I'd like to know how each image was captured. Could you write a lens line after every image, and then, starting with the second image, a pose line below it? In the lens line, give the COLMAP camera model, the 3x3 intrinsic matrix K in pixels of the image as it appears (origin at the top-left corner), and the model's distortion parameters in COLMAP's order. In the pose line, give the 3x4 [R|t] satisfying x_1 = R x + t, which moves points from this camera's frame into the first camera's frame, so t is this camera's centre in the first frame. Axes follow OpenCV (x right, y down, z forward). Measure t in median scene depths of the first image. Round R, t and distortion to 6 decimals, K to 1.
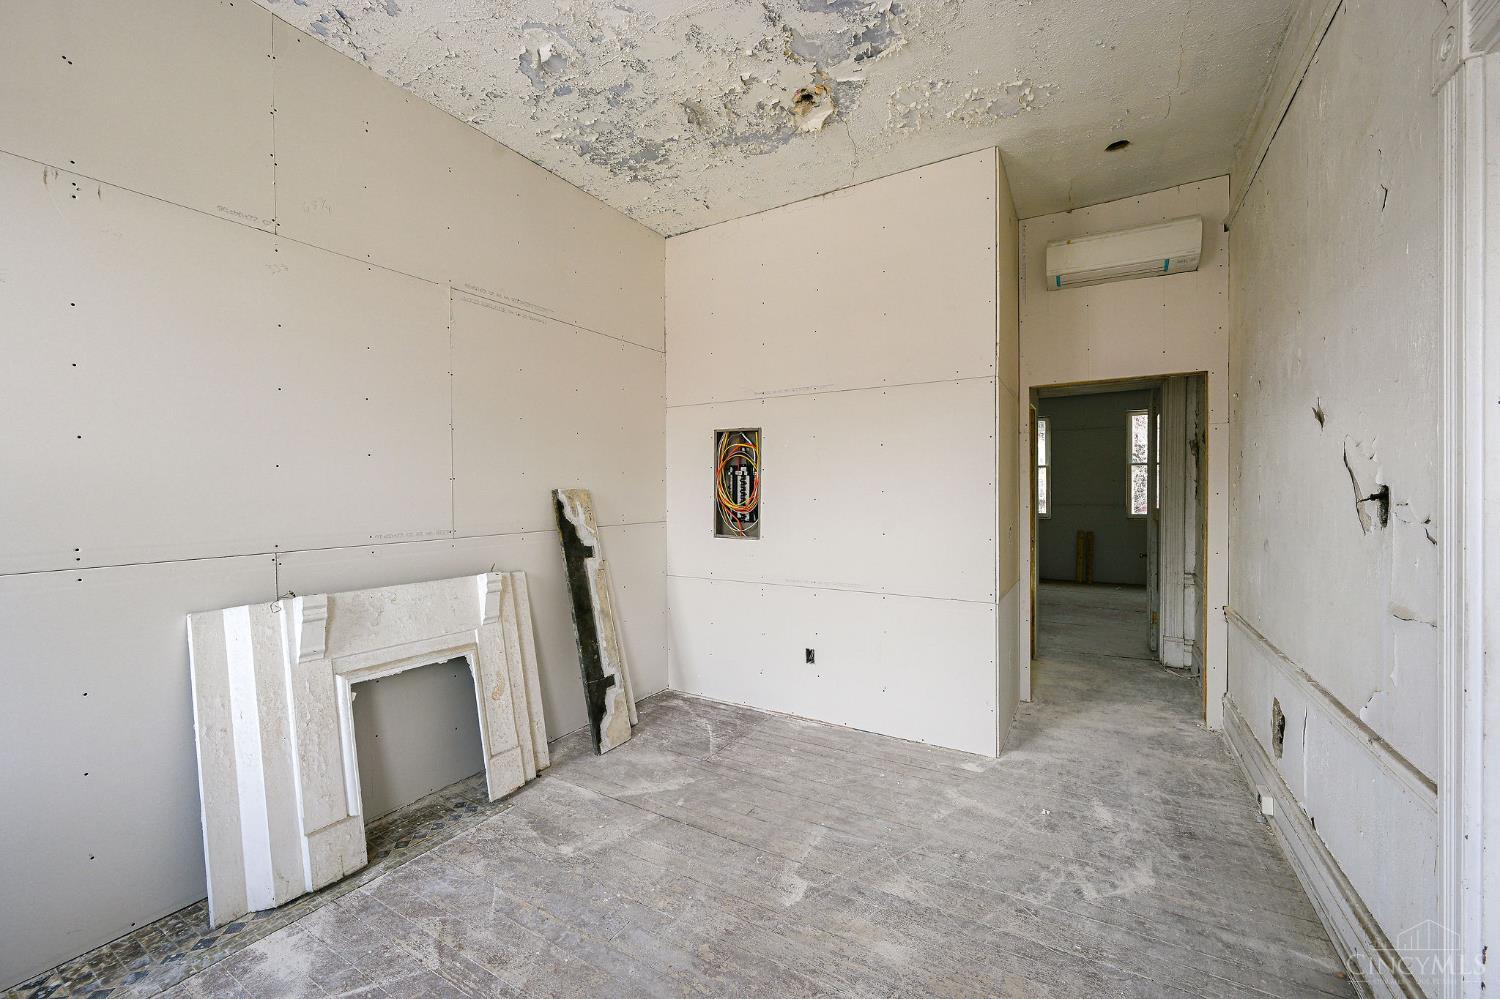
lens RADIAL K [[588.2, 0, 747.0], [0, 588.2, 497.4], [0, 0, 1]] dist [-0.001372, -0.000070]
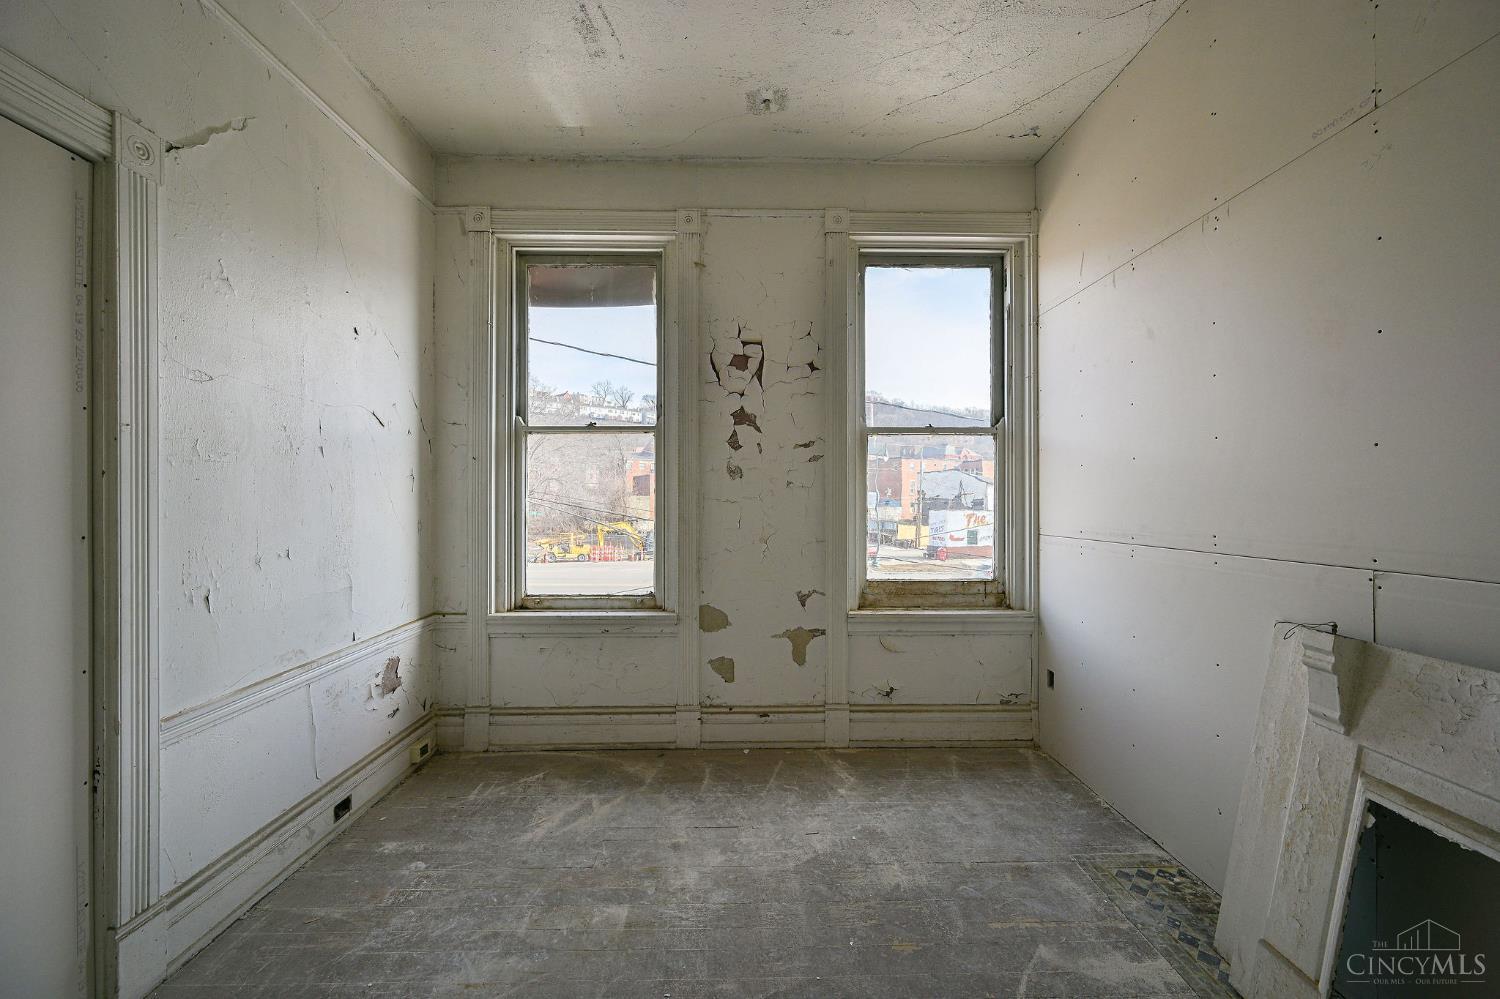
lens RADIAL K [[588.2, 0, 747.1], [0, 588.2, 495.7], [0, 0, 1]] dist [-0.001372, -0.000070]
pose [[-0.853045, 0.005411, -0.521810, 0.158500], [0.002795, 0.999979, 0.005801, 0.000496], [0.521831, 0.003490, -0.853042, 1.006198]]
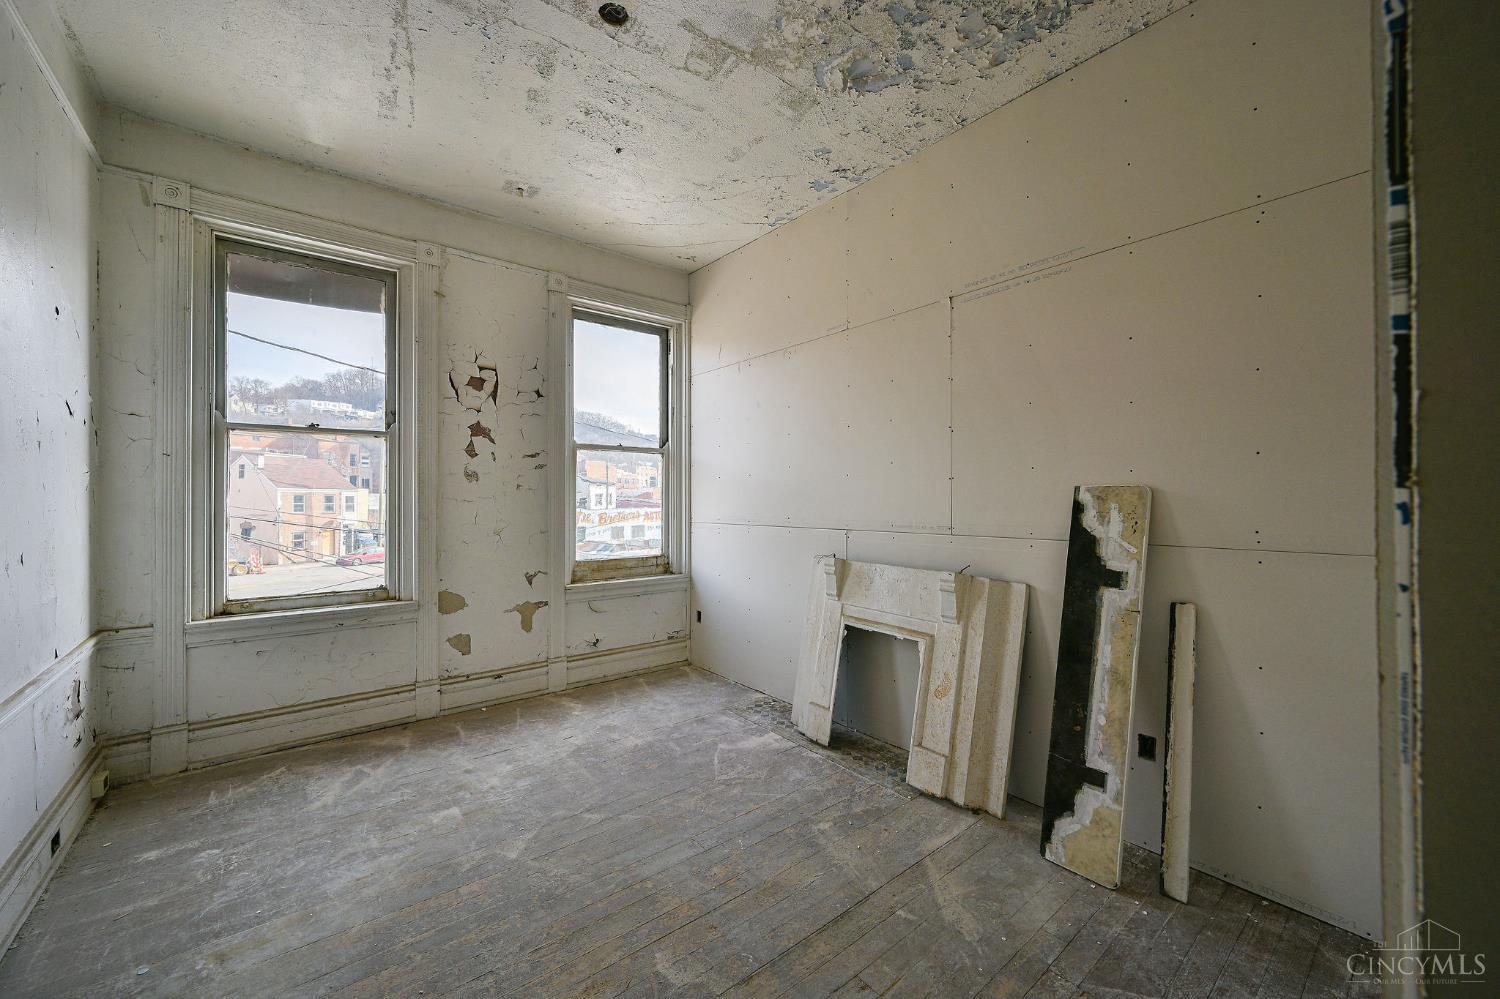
lens RADIAL K [[588.2, 0, 757.3], [0, 588.2, 494.1], [0, 0, 1]] dist [-0.001372, -0.000070]
pose [[-0.343684, 0.002564, -0.939082, 0.650015], [-0.004660, 0.999979, 0.004435, -0.006719], [0.939074, 0.005901, -0.343665, 1.102697]]
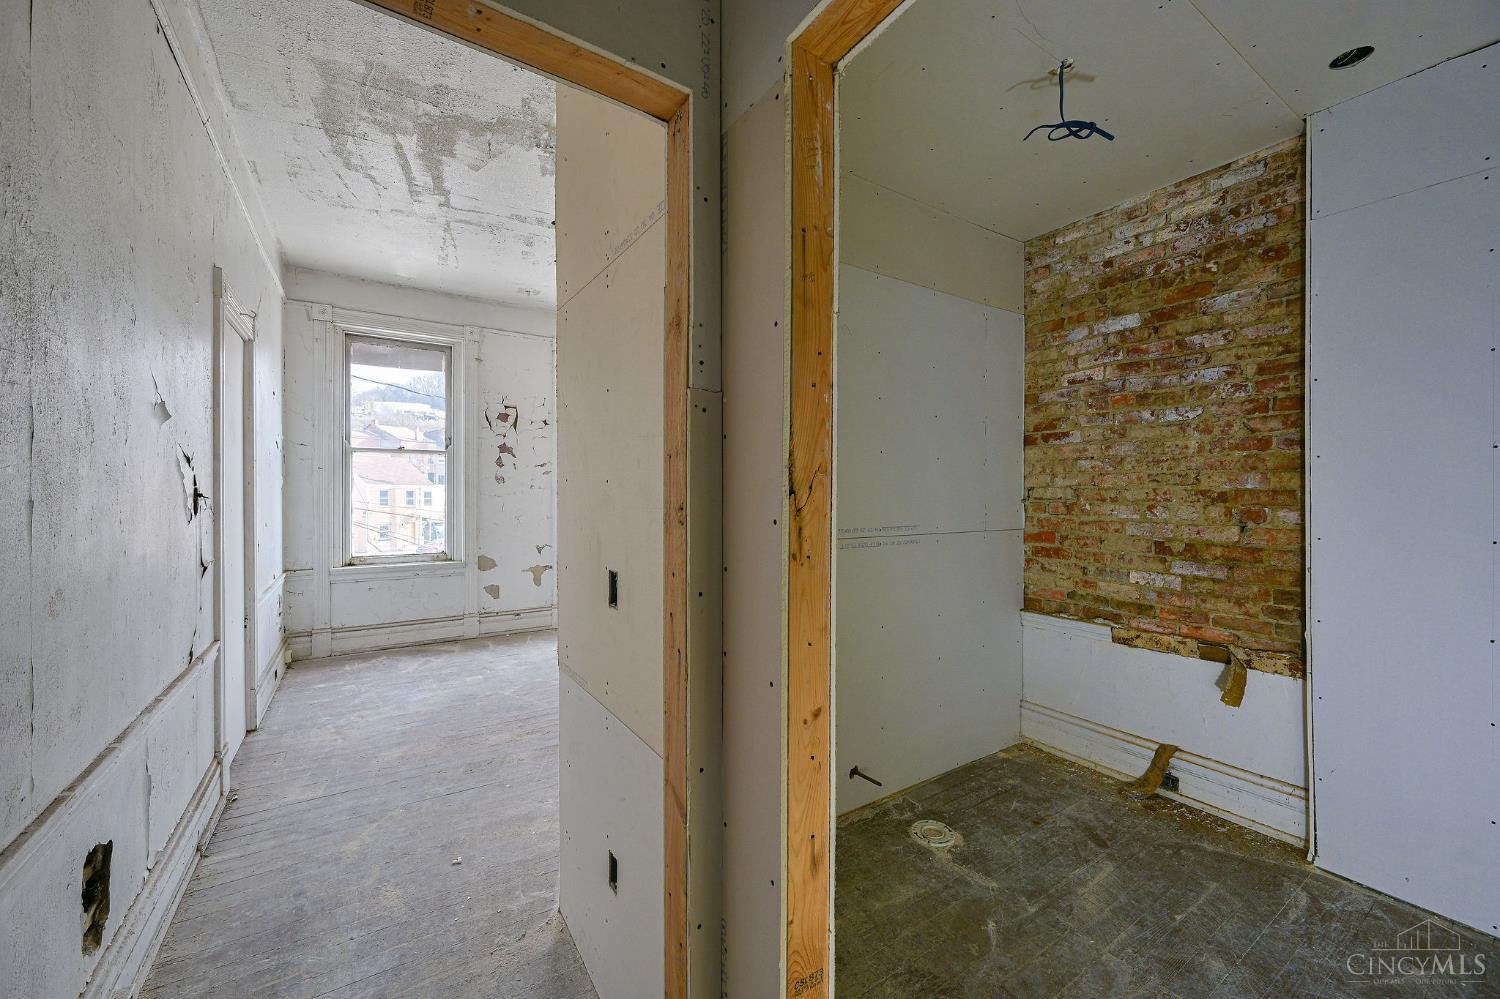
lens RADIAL K [[588.2, 0, 757.8], [0, 588.2, 493.8], [0, 0, 1]] dist [-0.001372, -0.000070]
pose [[-0.431321, 0.006707, -0.902174, 1.069927], [-0.006782, 0.999920, 0.010677, -0.018330], [0.902173, 0.010724, -0.431241, 1.725664]]
